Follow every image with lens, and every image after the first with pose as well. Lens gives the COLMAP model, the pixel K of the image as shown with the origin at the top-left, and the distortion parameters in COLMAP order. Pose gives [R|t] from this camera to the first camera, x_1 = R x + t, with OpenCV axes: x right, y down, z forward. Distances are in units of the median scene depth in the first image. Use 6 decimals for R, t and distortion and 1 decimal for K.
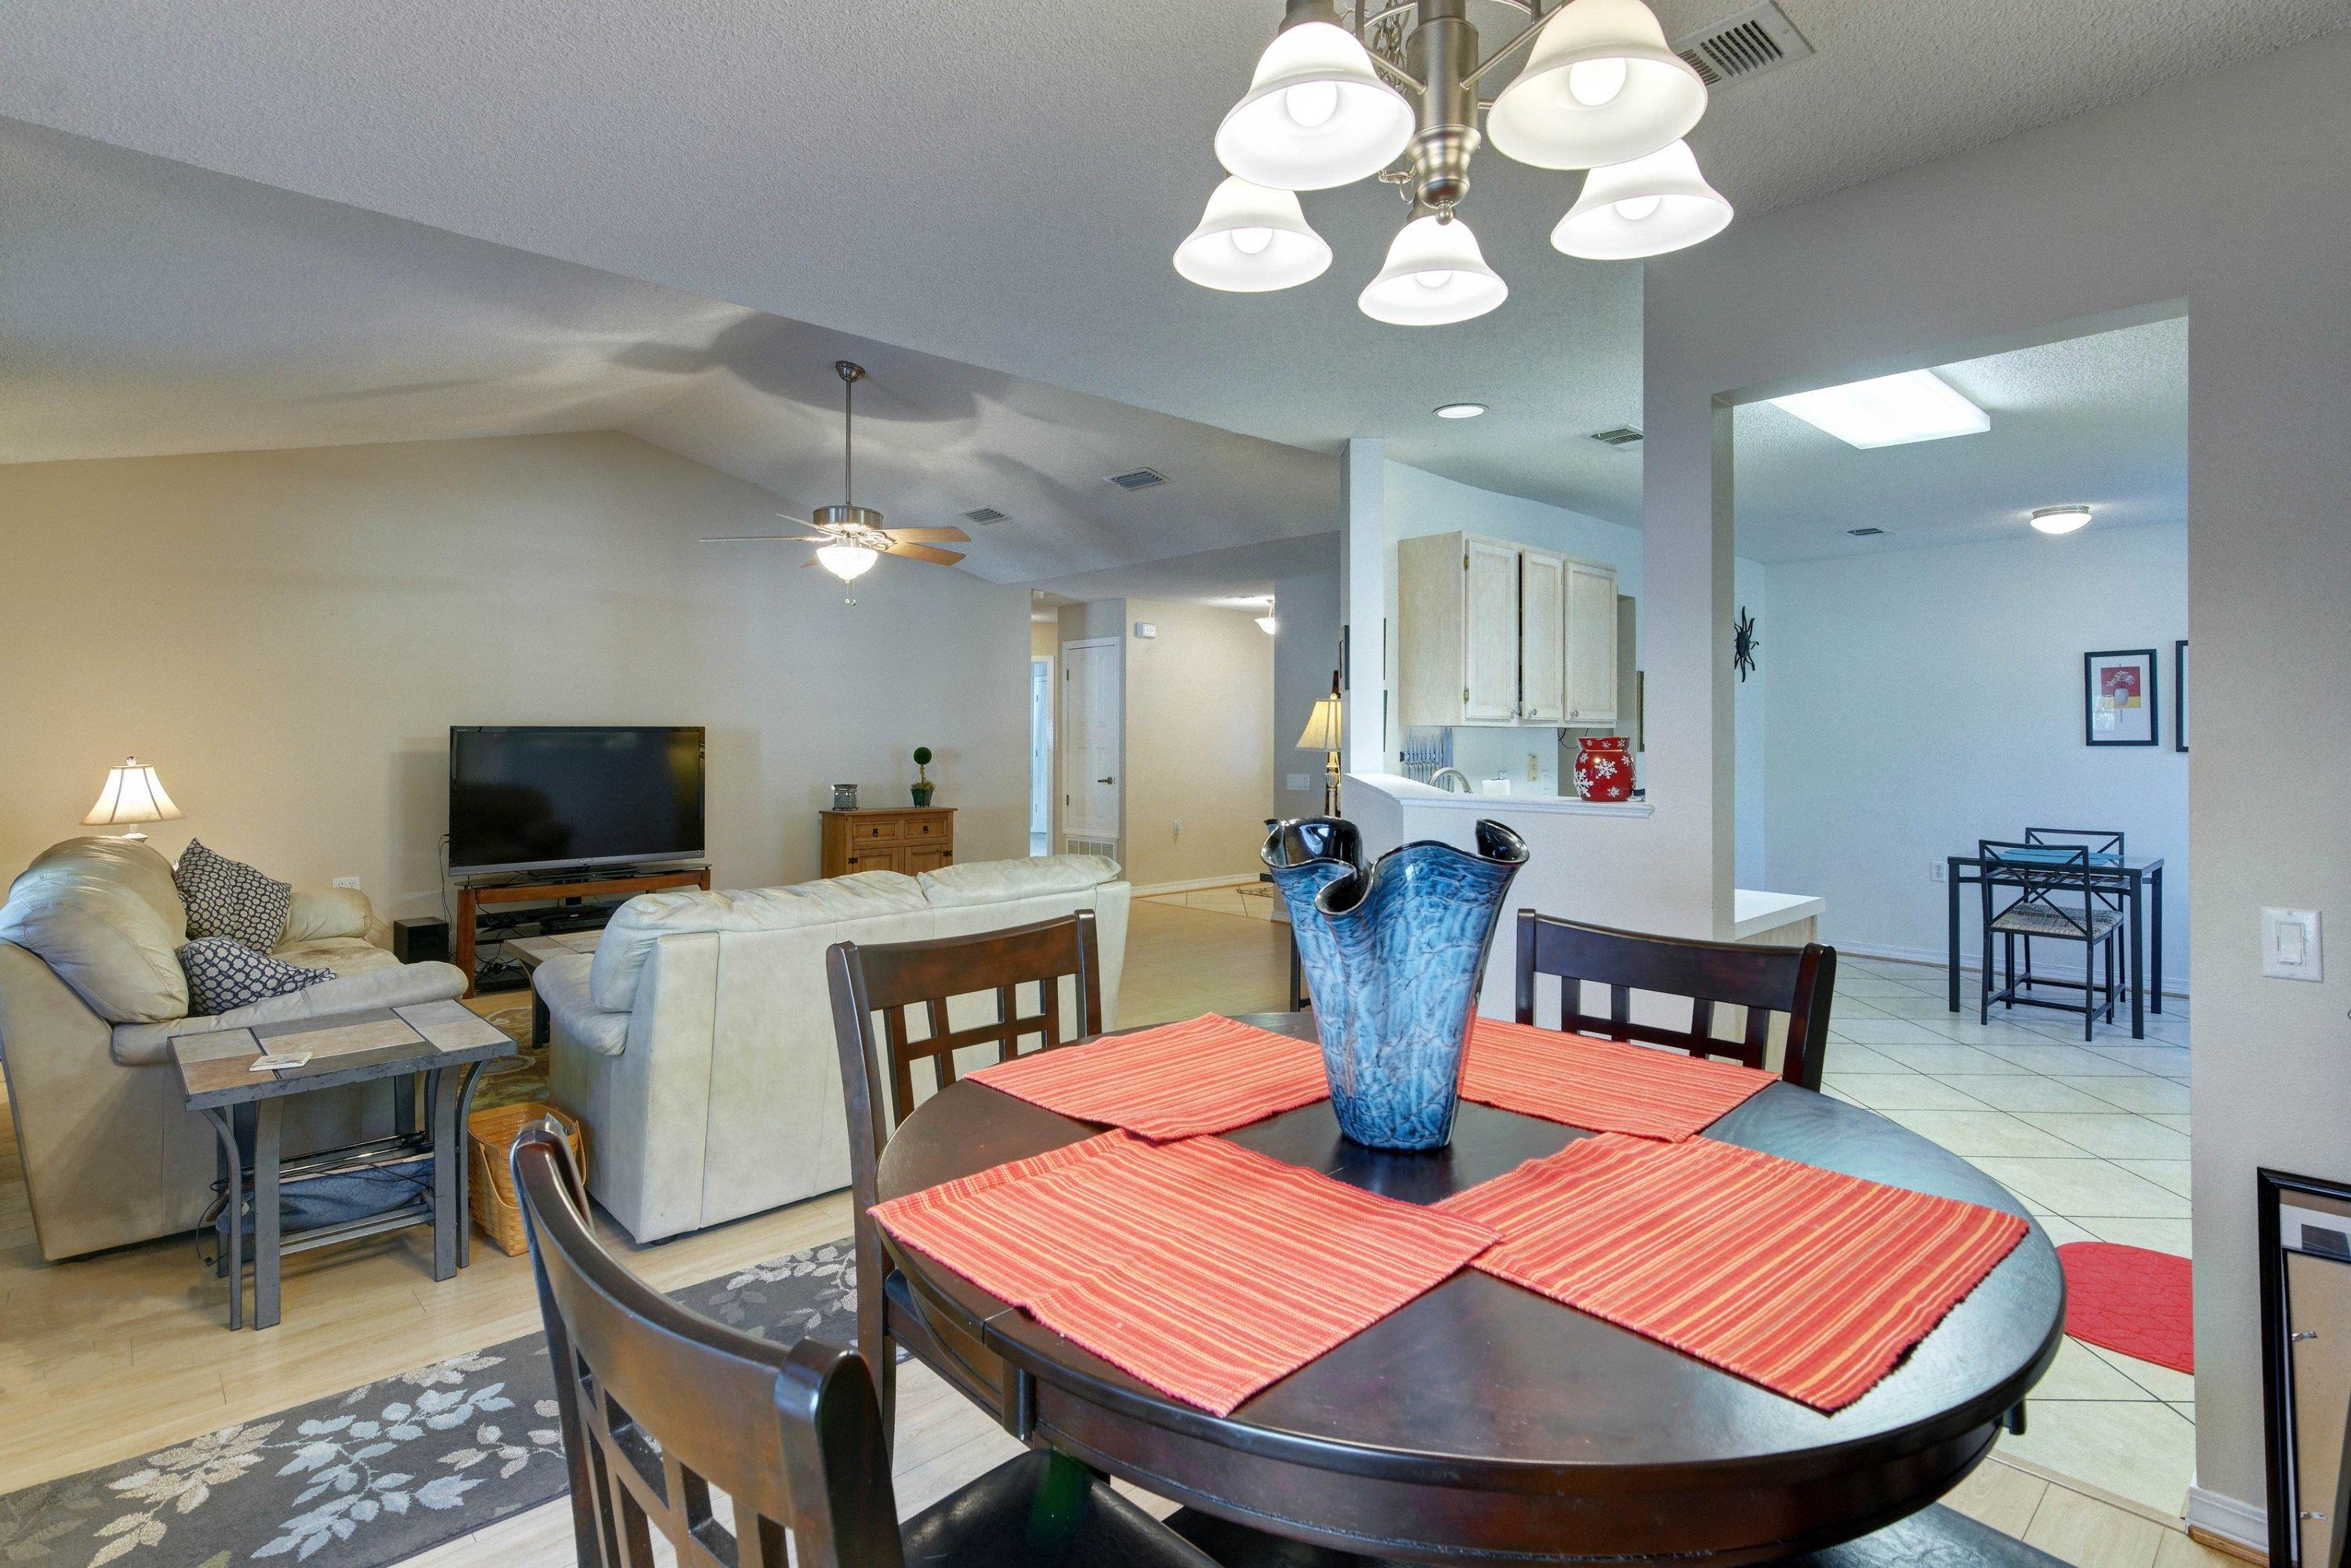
lens RADIAL K [[1152.0, 0, 1166.6], [0, 1152.0, 716.2], [0, 0, 1]] dist [0.009102, -0.005625]
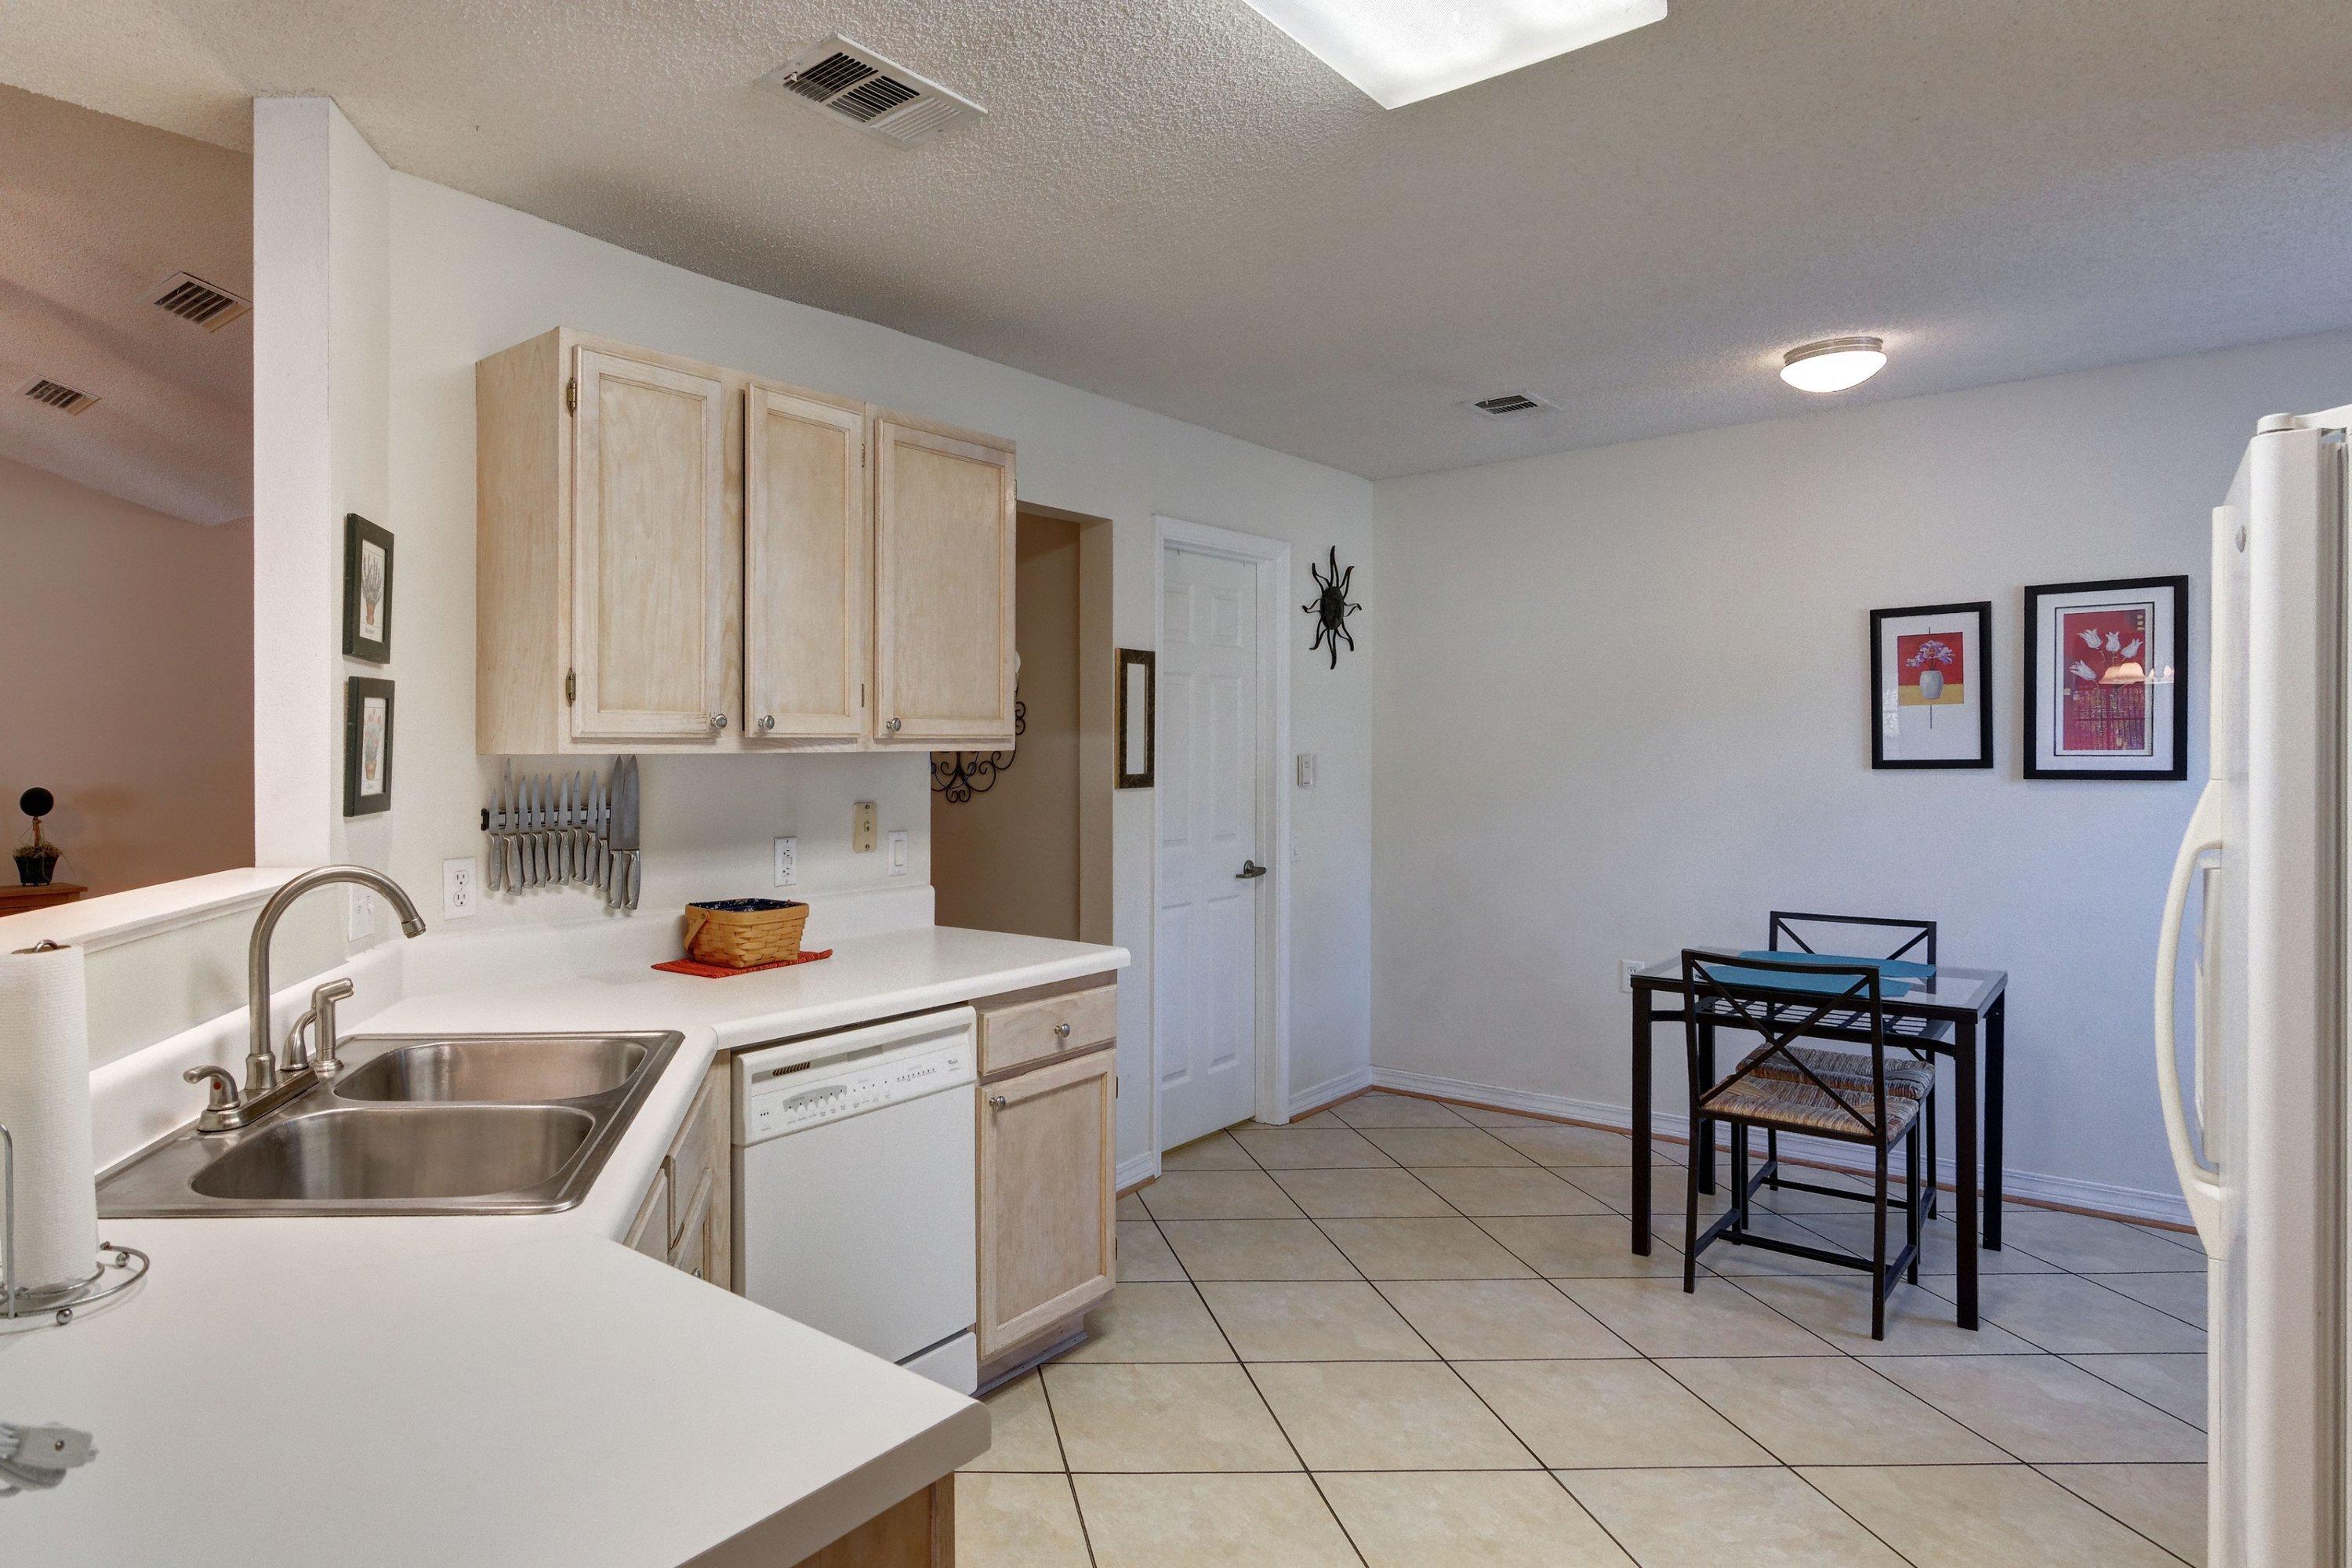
lens RADIAL K [[1346.9, 0, 874.2], [0, 1346.9, 757.6], [0, 0, 1]] dist [0.006740, -0.003597]
pose [[0.999085, -0.011152, 0.041292, 0.288258], [0.010231, 0.999696, 0.022446, -0.000873], [-0.041530, -0.022003, 0.998895, 0.371402]]
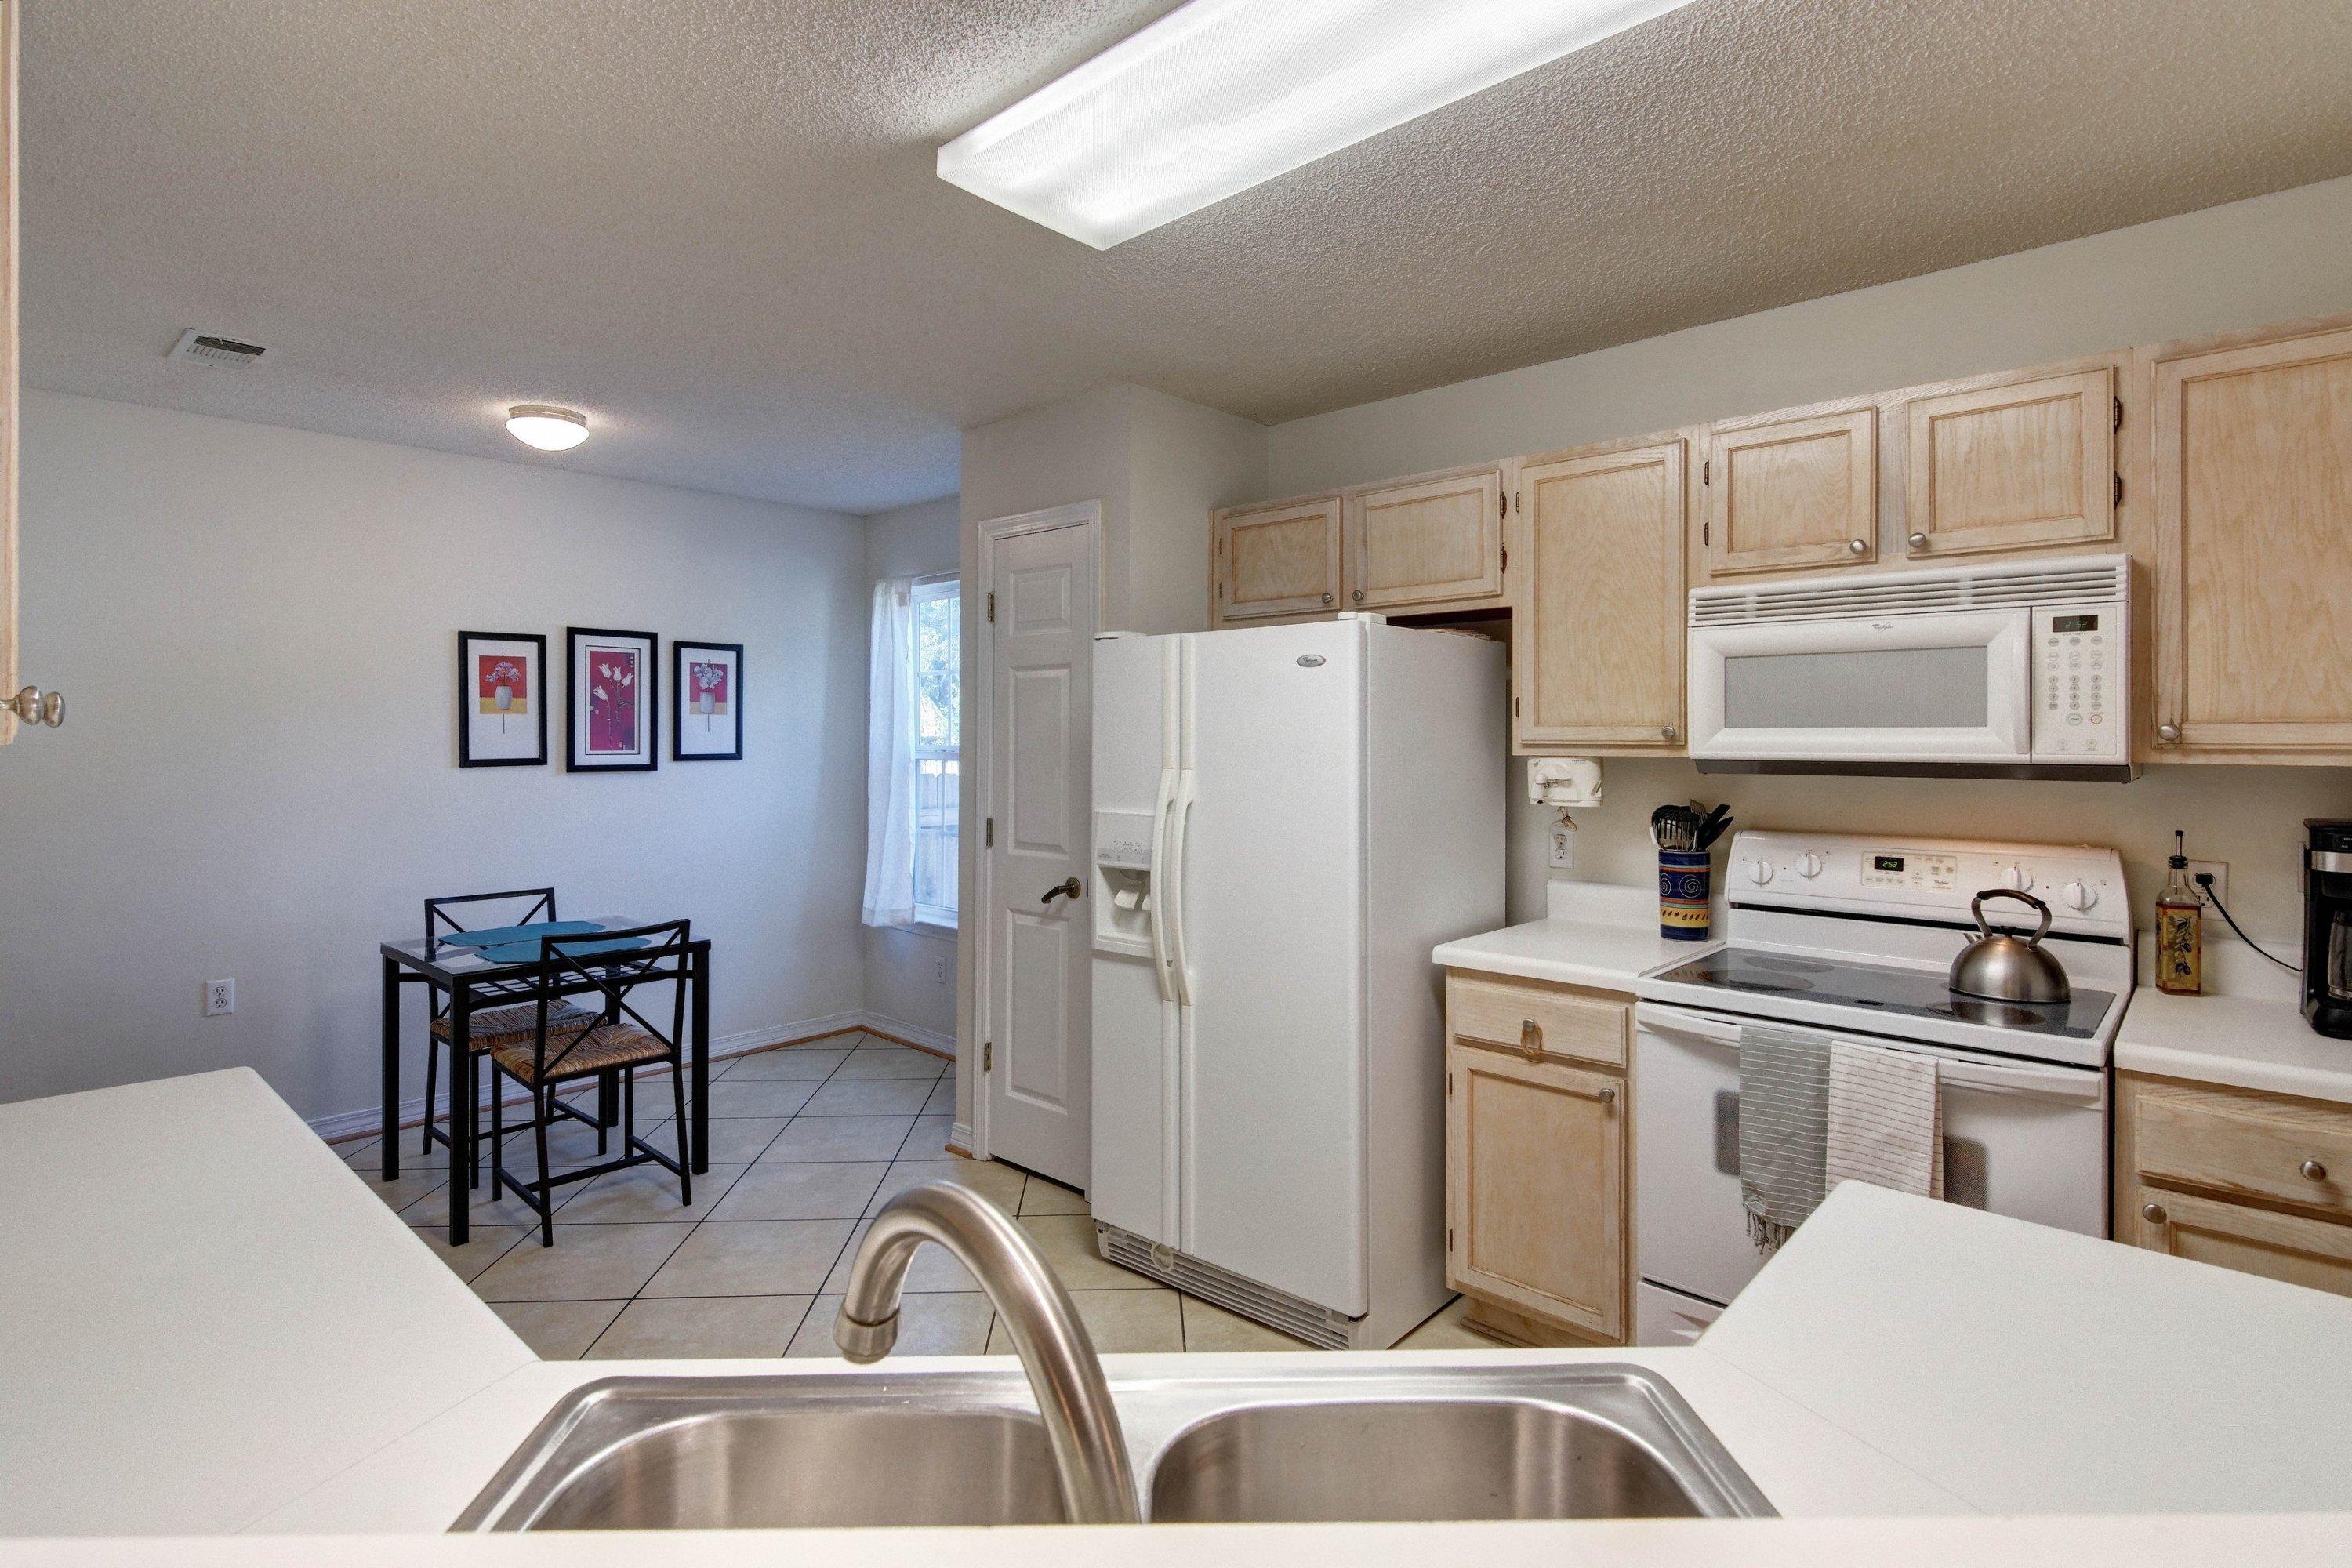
lens RADIAL K [[1152.5, 0, 1181.0], [0, 1152.5, 736.5], [0, 0, 1]] dist [0.009102, -0.005625]
pose [[-0.076504, -0.005009, 0.997057, 0.085405], [-0.016101, 0.999863, 0.003788, -0.002439], [-0.996939, -0.015764, -0.076574, 0.693204]]
